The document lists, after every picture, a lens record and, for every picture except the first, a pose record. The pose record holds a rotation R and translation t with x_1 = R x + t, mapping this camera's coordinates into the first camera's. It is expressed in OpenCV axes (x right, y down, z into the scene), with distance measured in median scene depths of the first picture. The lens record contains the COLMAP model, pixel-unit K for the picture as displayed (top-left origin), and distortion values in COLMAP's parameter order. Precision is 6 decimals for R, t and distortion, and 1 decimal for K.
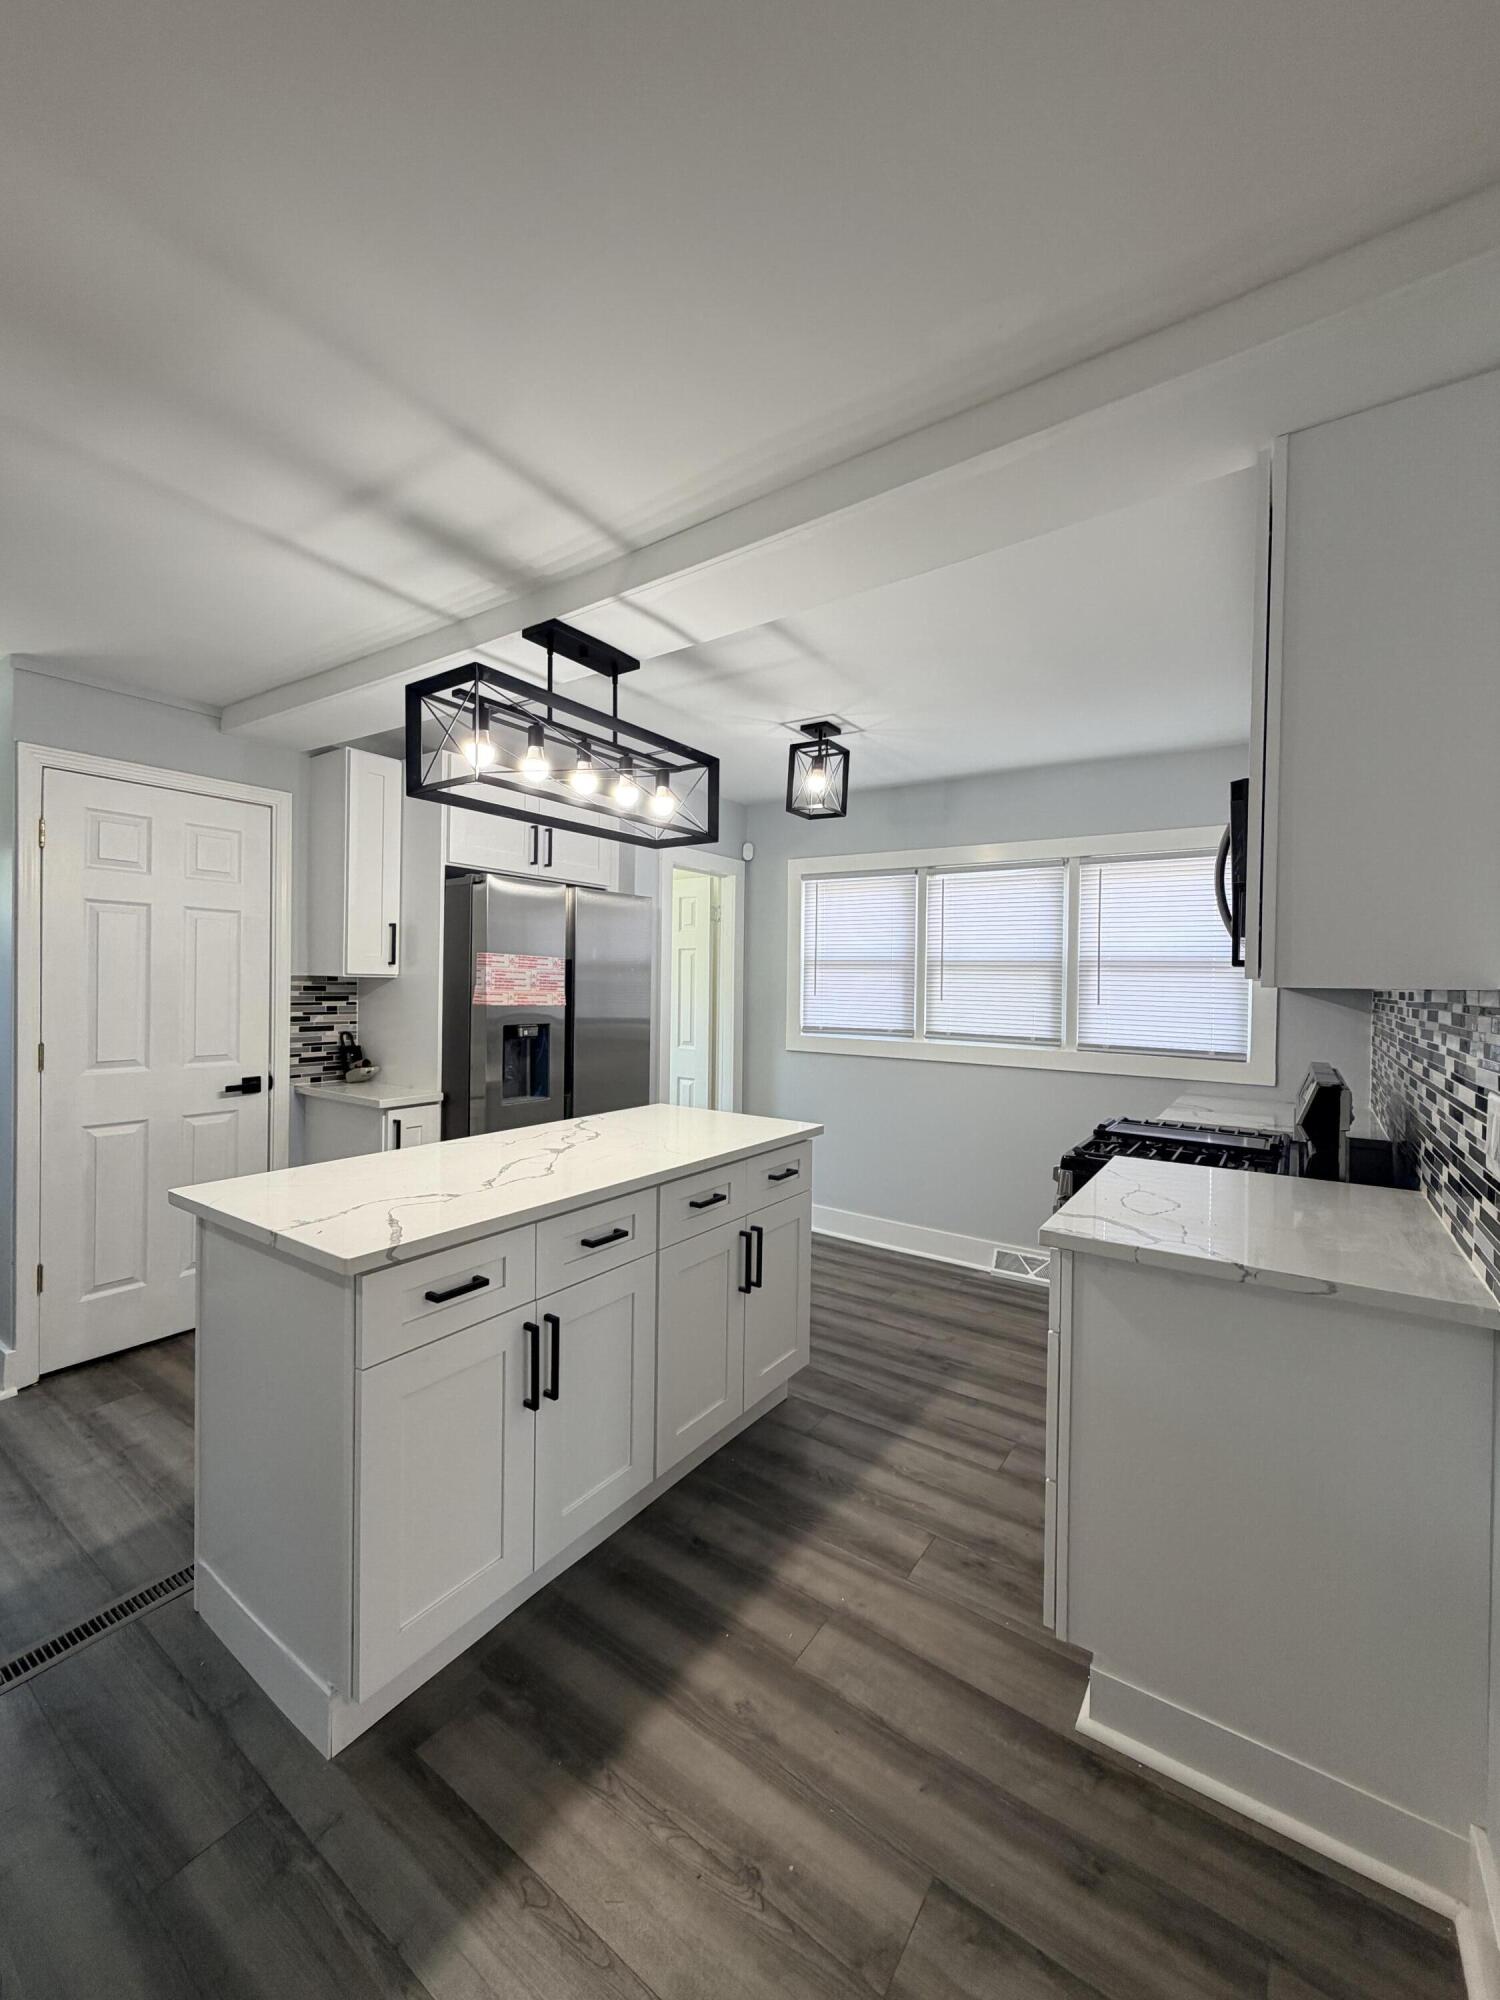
lens RADIAL K [[799.6, 0, 749.5], [0, 799.6, 992.6], [0, 0, 1]] dist [0.002003, 0.000455]
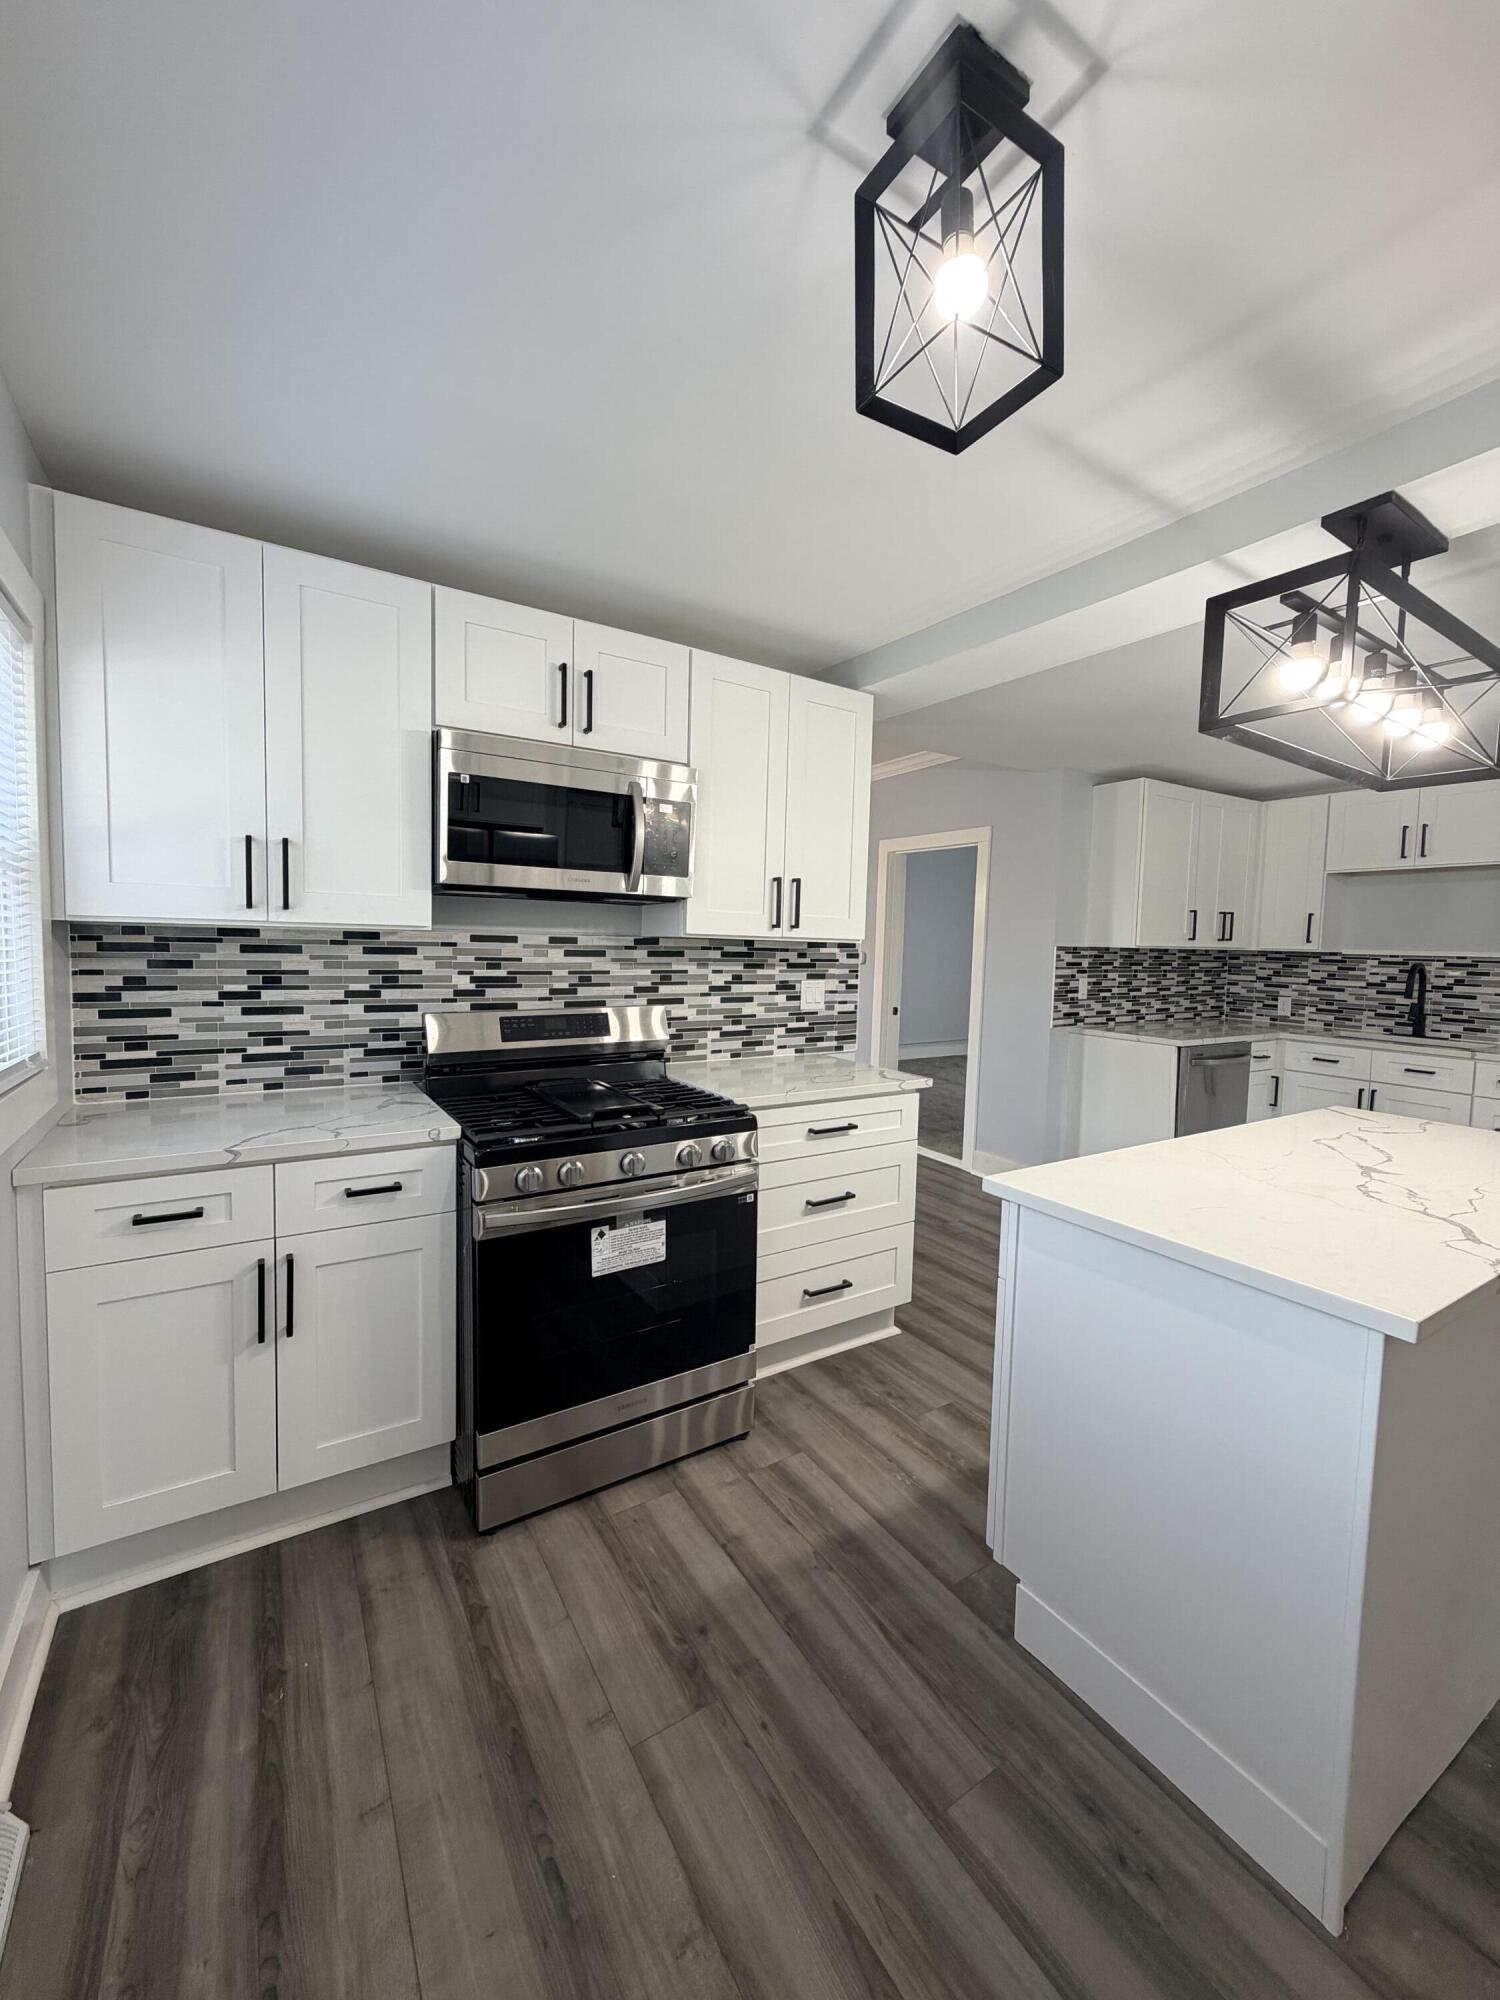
lens RADIAL K [[799.6, 0, 749.5], [0, 799.6, 992.6], [0, 0, 1]] dist [0.002003, 0.000455]
pose [[-0.920318, -0.057990, 0.386848, 0.026682], [-0.029159, 0.996369, 0.079990, -0.017252], [-0.390082, 0.062336, -0.918668, 1.605192]]
